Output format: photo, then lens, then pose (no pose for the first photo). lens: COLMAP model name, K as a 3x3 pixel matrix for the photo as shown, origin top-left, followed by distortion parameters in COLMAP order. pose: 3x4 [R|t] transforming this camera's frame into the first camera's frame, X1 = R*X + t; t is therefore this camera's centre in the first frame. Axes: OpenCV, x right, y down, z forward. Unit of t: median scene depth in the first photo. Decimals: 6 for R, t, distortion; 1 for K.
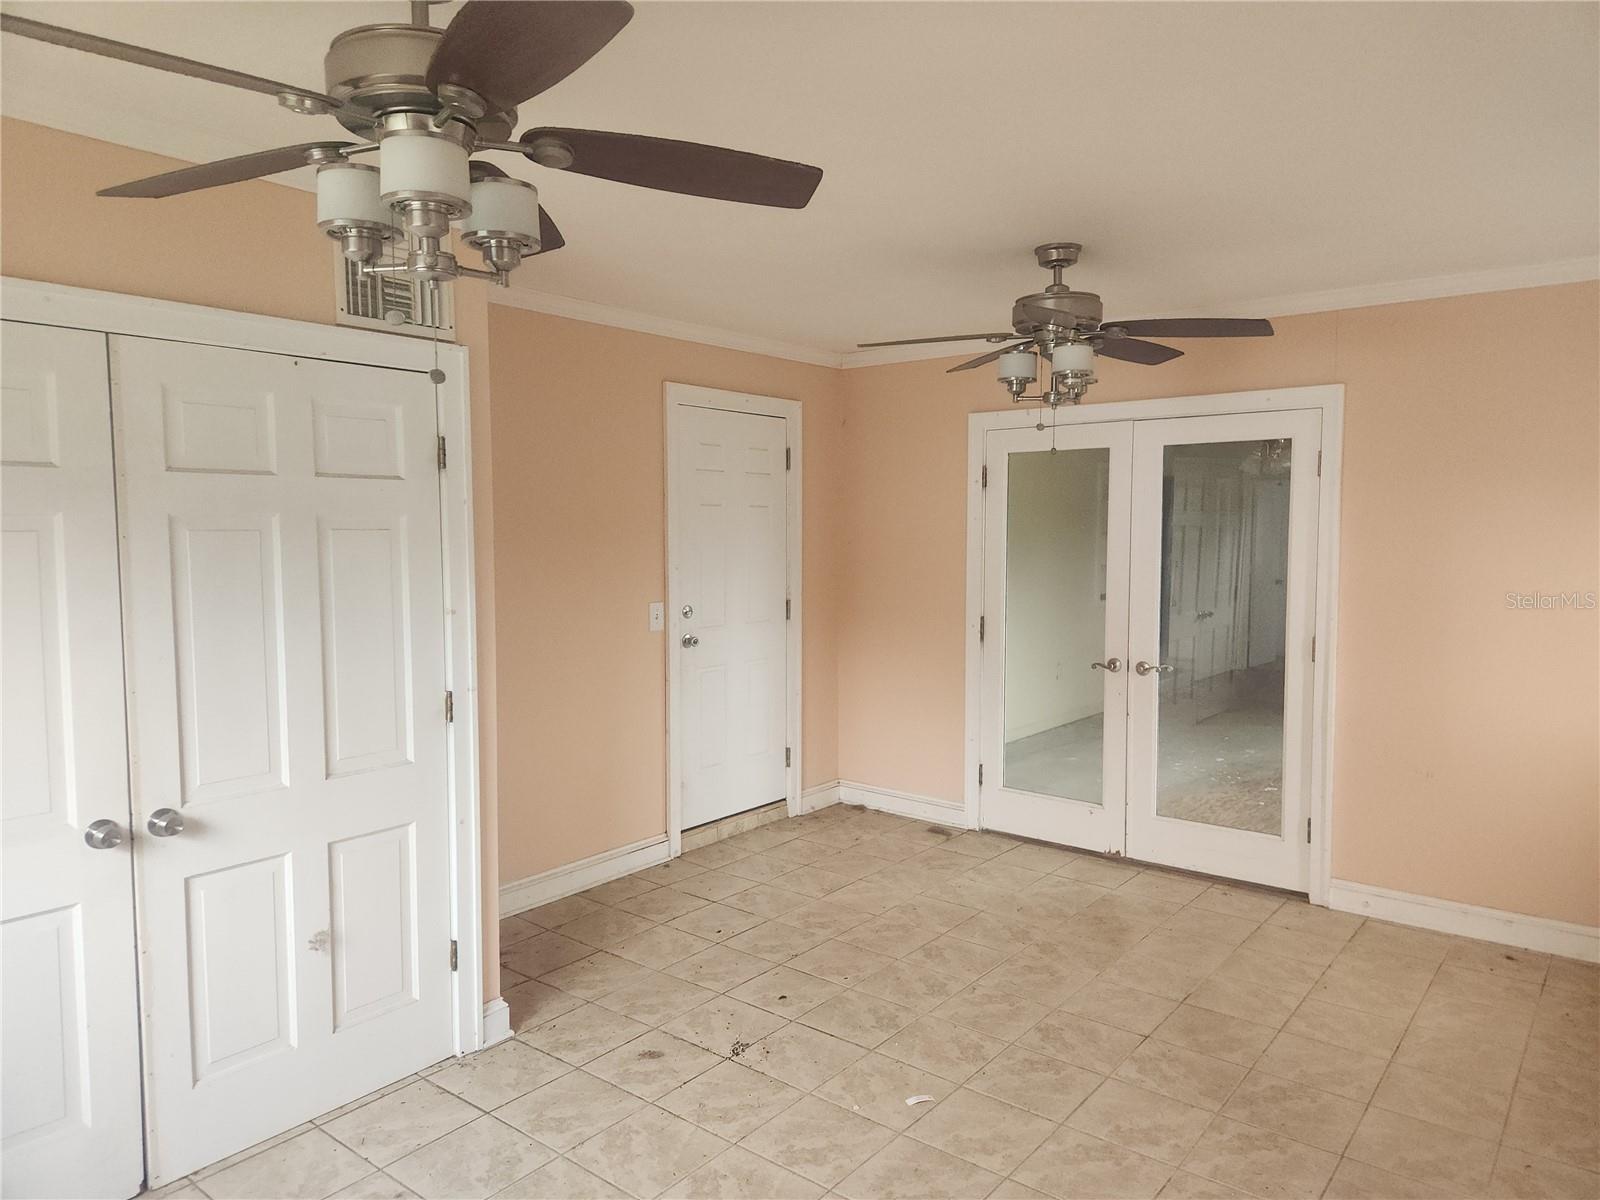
lens RADIAL K [[1069.8, 0, 801.9], [0, 1069.8, 620.9], [0, 0, 1]] dist [0.040527, -0.000002]
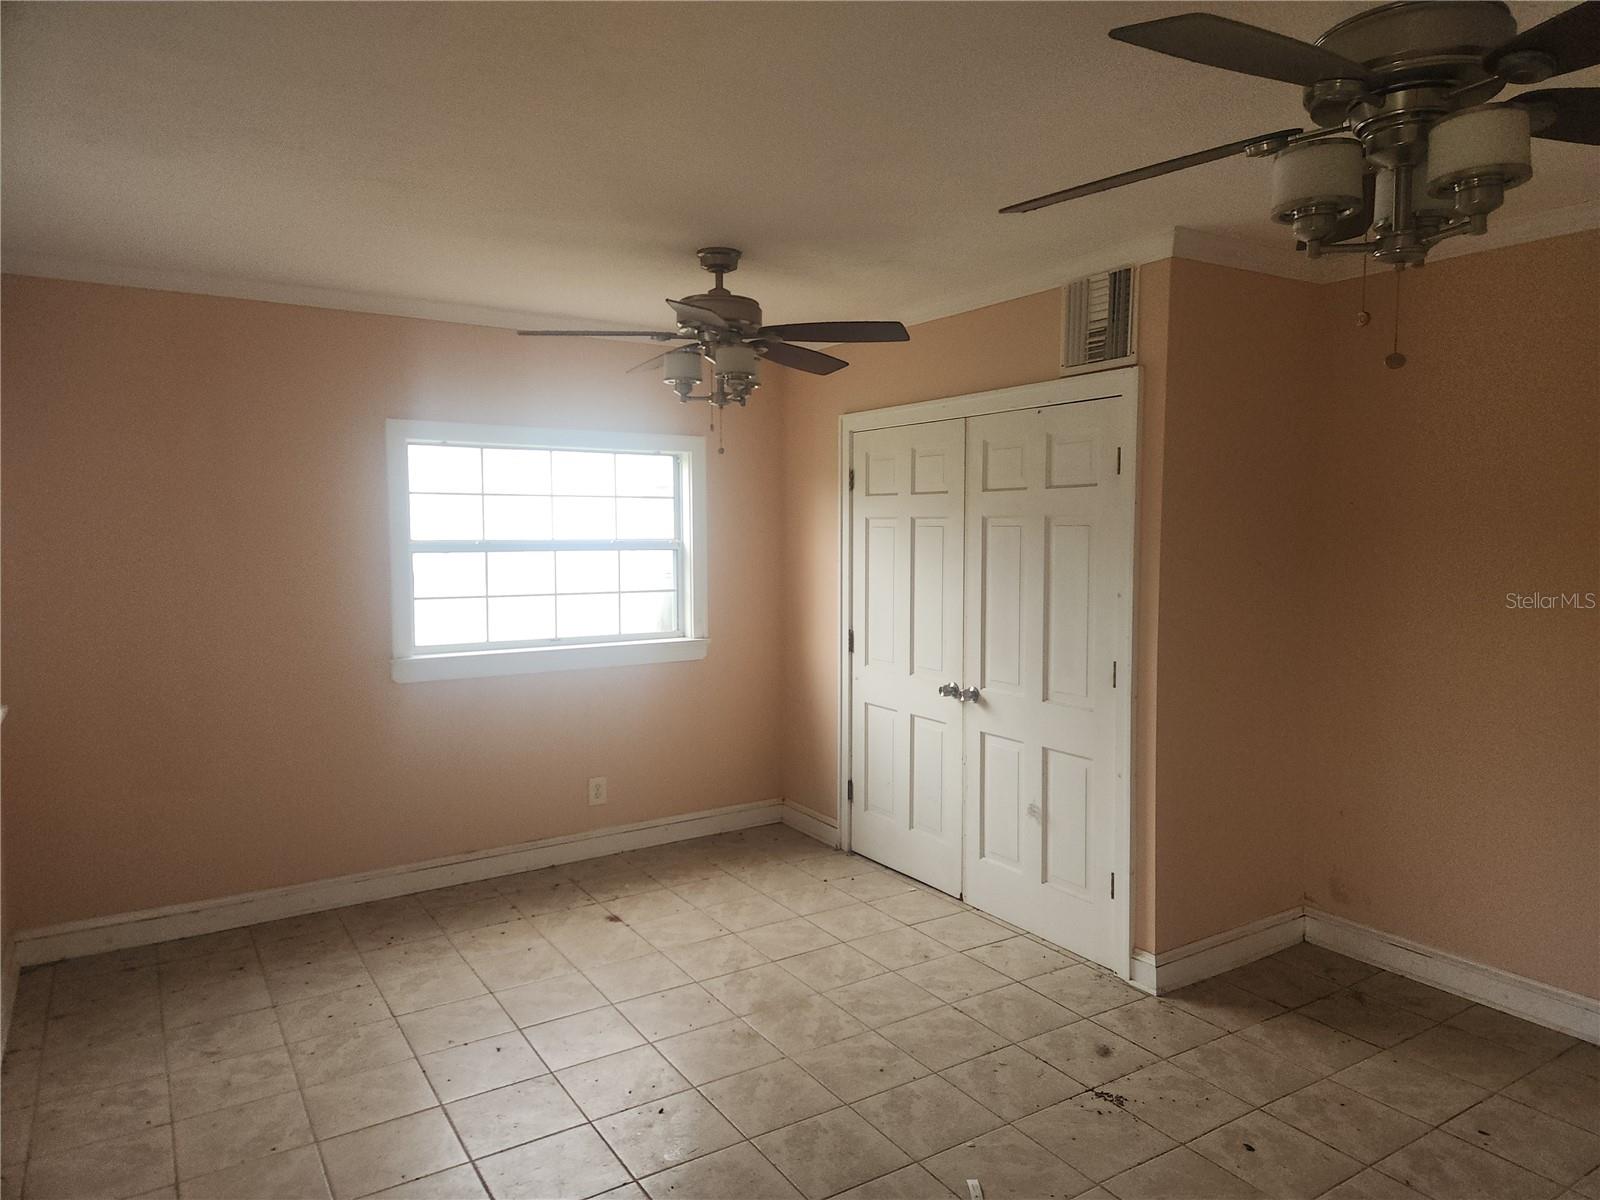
lens RADIAL K [[1040.1, 0, 800.0], [0, 1040.1, 600.0], [0, 0, 1]] dist [0.038776, -0.001309]
pose [[-0.326311, 0.071526, -0.942553, 0.929182], [-0.078775, 0.991607, 0.102520, -0.098677], [0.941974, 0.107703, -0.317937, 1.105961]]
